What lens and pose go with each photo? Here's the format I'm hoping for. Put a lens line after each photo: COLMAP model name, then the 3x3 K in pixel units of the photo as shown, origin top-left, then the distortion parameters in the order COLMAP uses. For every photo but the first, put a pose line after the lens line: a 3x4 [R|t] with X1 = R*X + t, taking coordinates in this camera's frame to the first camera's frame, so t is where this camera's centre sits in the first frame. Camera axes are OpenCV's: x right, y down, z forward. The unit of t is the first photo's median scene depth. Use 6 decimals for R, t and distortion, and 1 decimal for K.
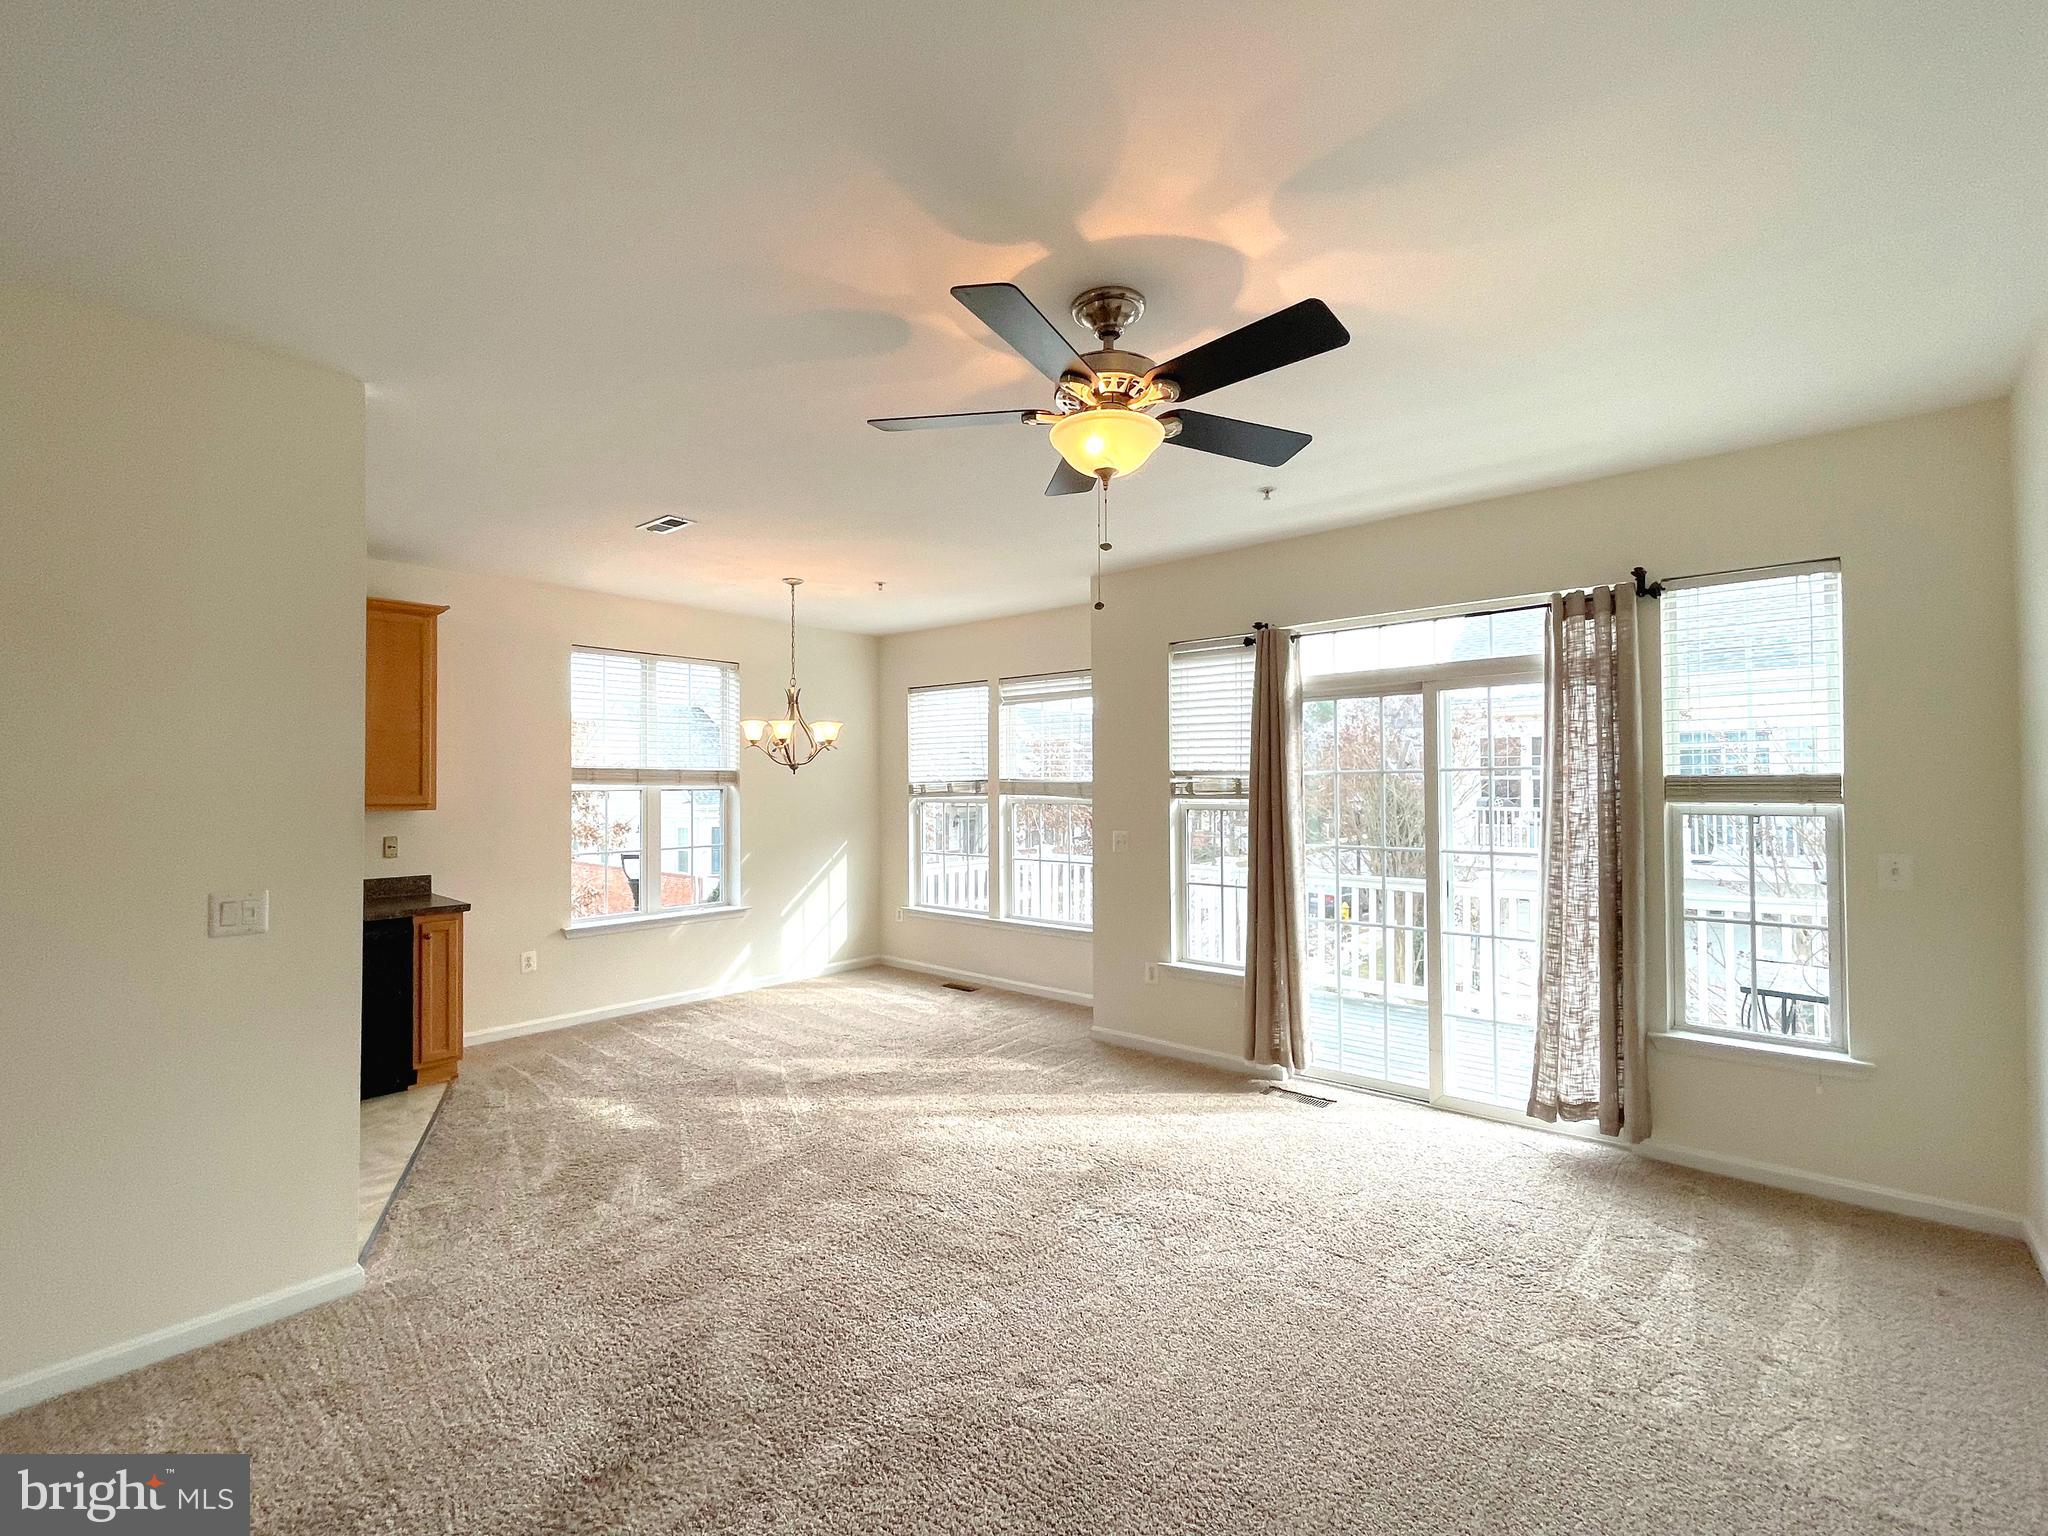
lens RADIAL K [[906.1, 0, 1018.8], [0, 906.1, 769.8], [0, 0, 1]] dist [-0.010376, 0.000537]
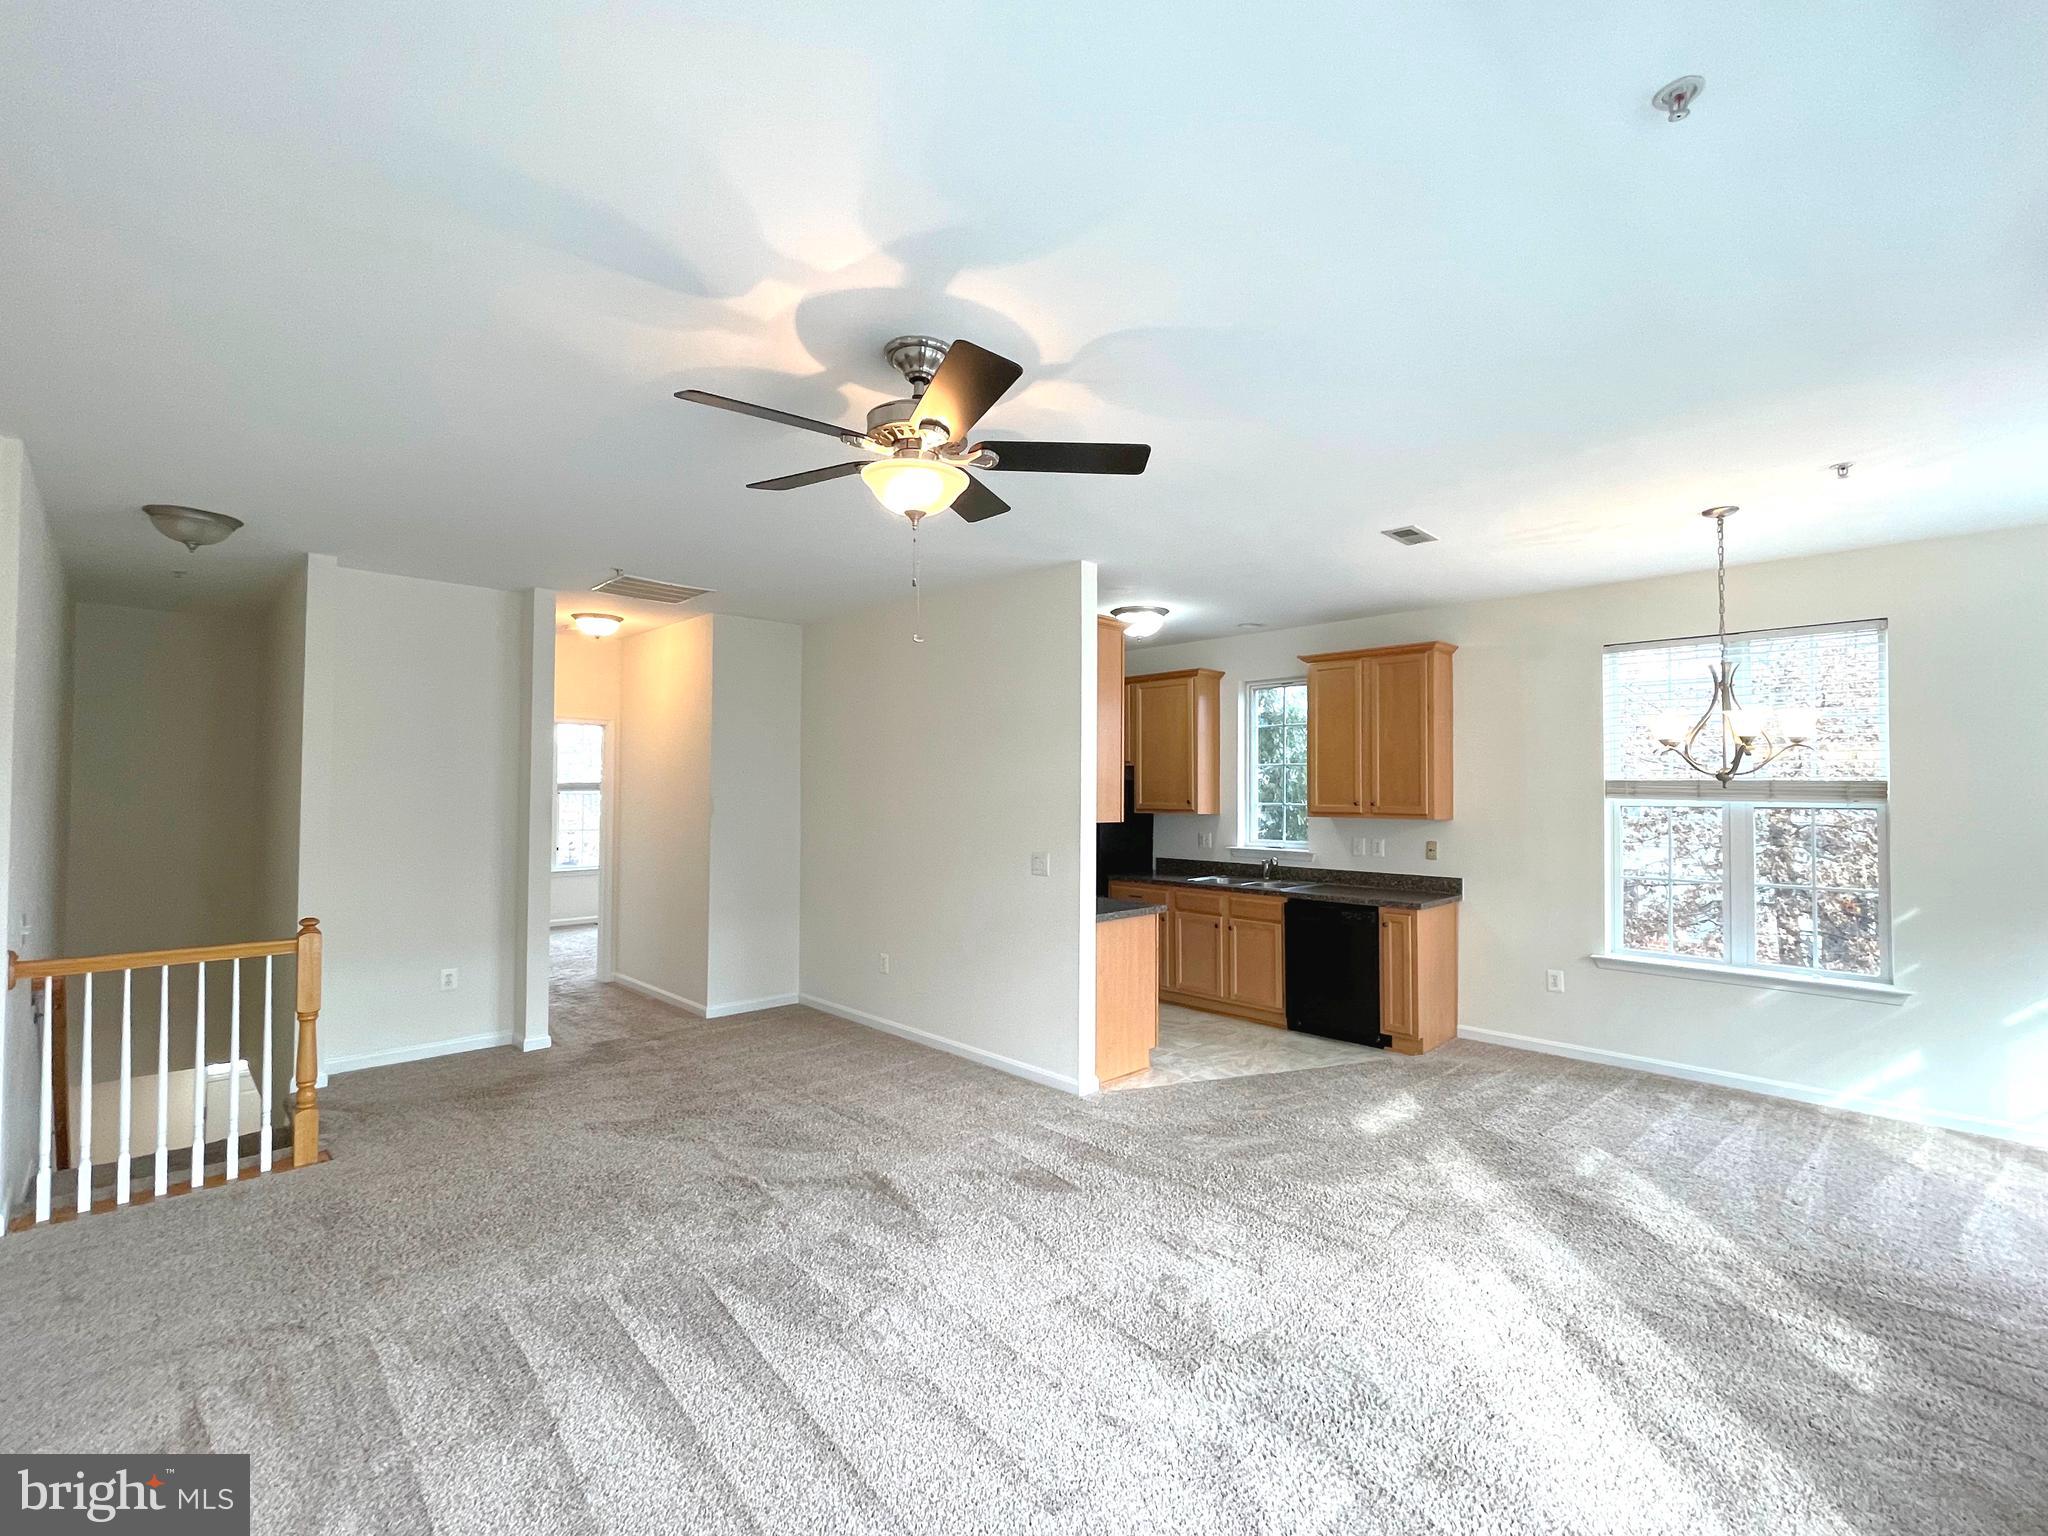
lens RADIAL K [[906.1, 0, 1018.8], [0, 906.1, 769.8], [0, 0, 1]] dist [-0.010376, 0.000537]
pose [[-0.094913, -0.020383, -0.995277, 0.541339], [0.009888, 0.999722, -0.021417, 0.000537], [0.995436, -0.011874, -0.094685, 0.578478]]
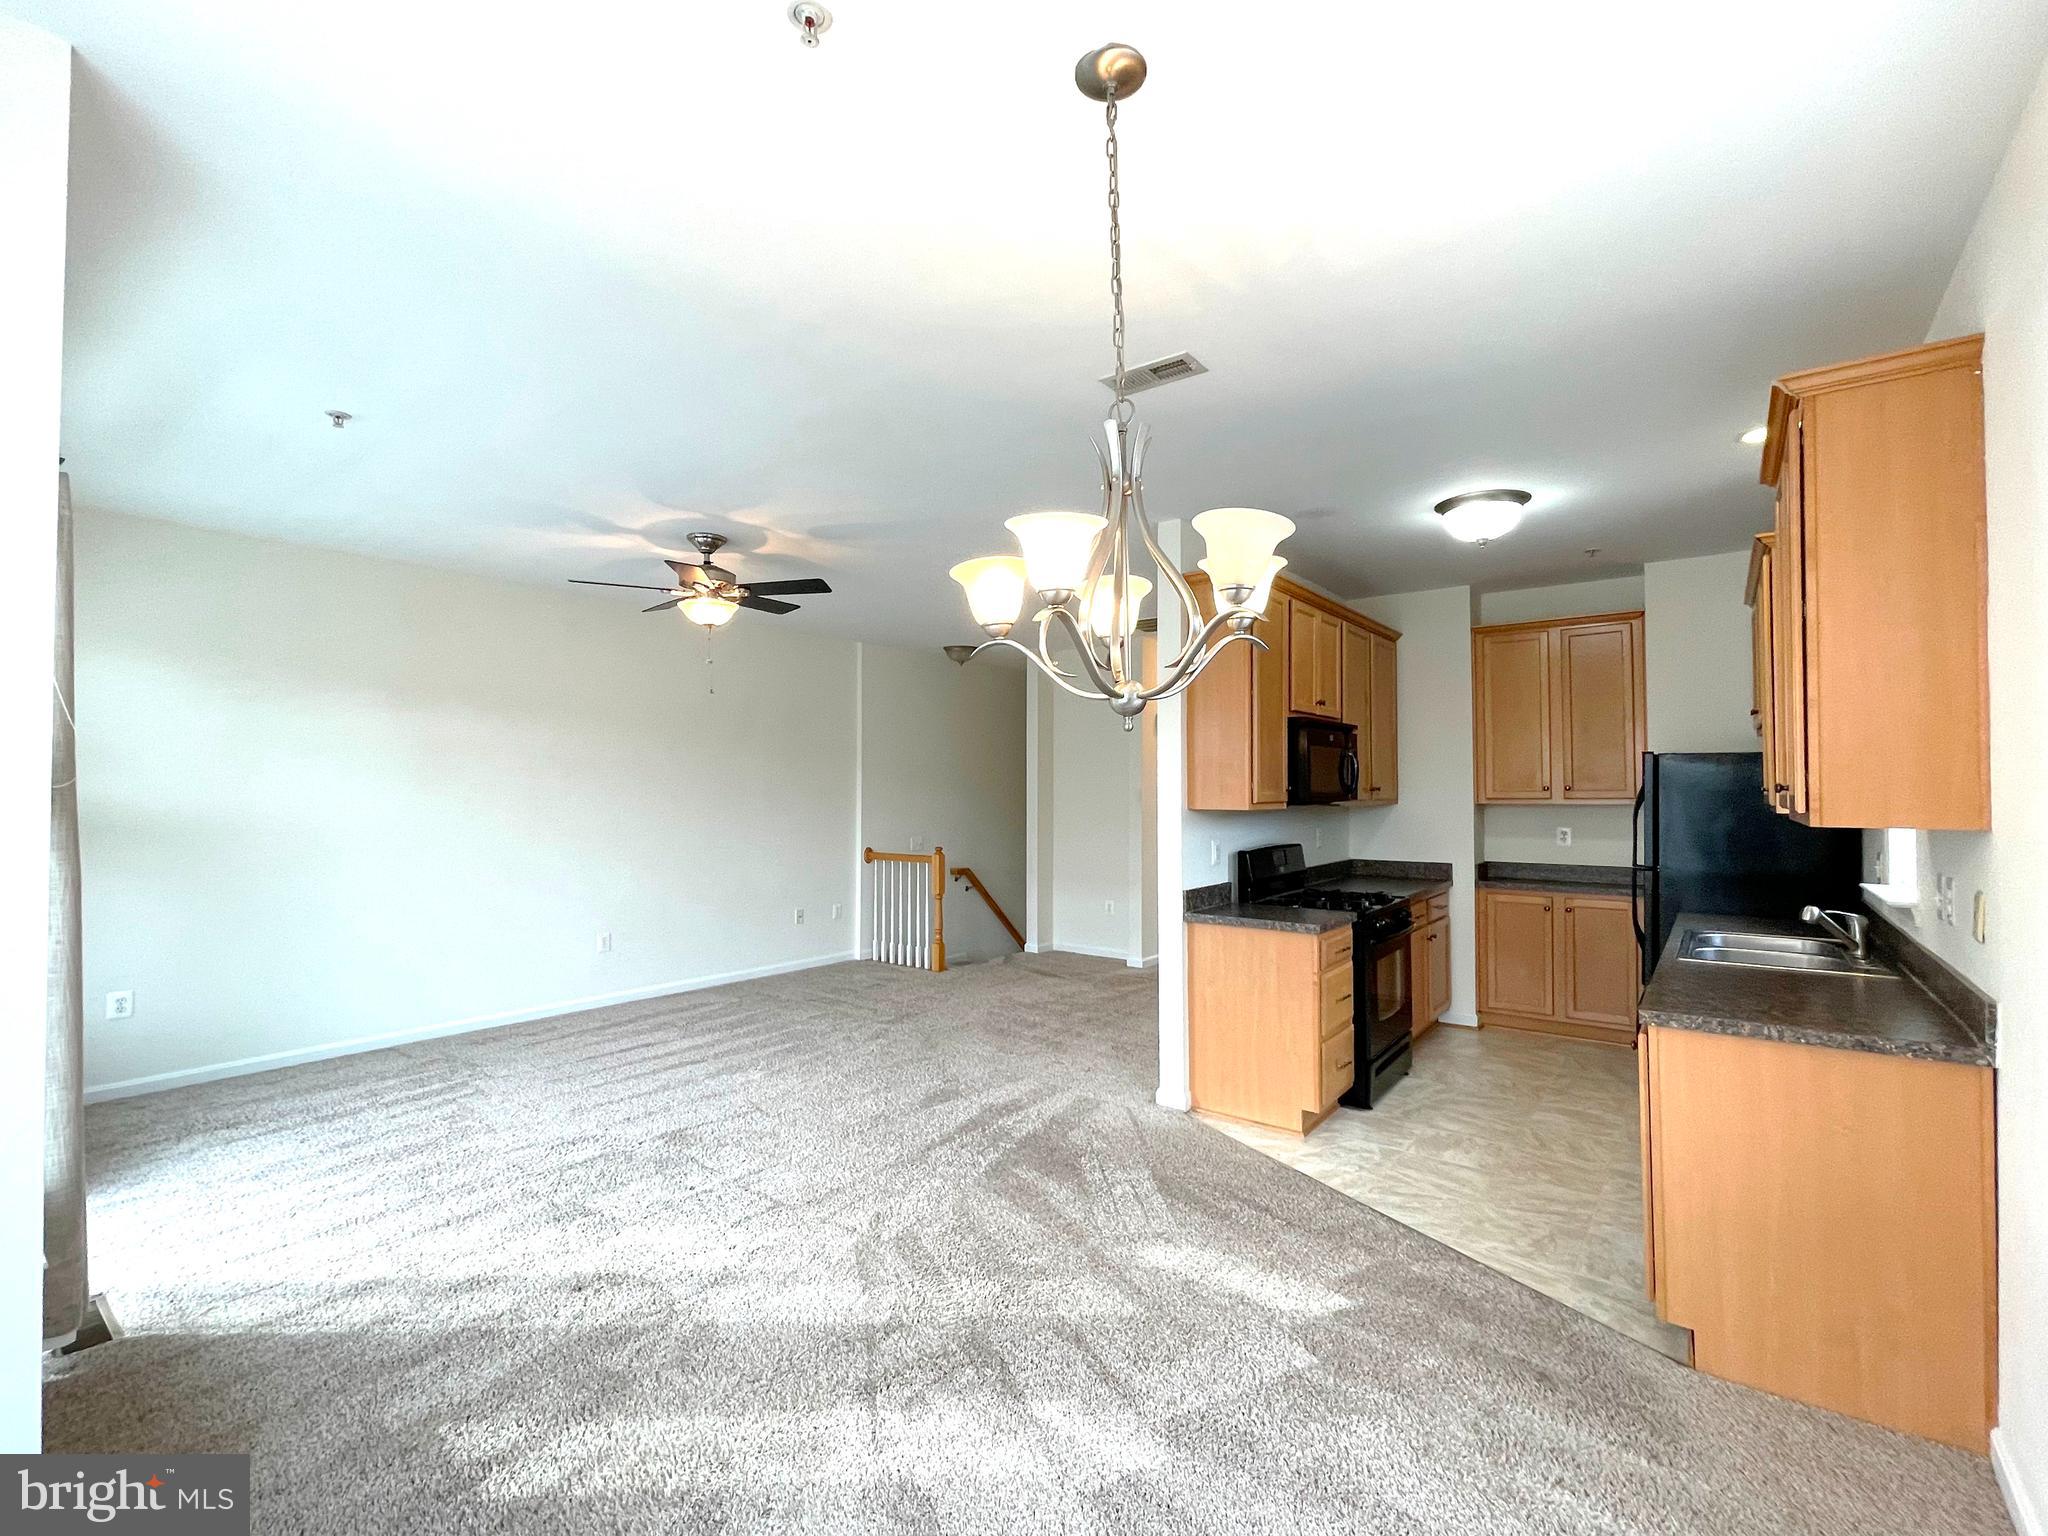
lens RADIAL K [[906.1, 0, 1018.8], [0, 906.1, 769.8], [0, 0, 1]] dist [-0.010376, 0.000537]
pose [[-0.999207, 0.002695, -0.039732, -0.234695], [0.004131, 0.999340, -0.036098, 0.030445], [0.039608, -0.036233, -0.998558, 1.414189]]
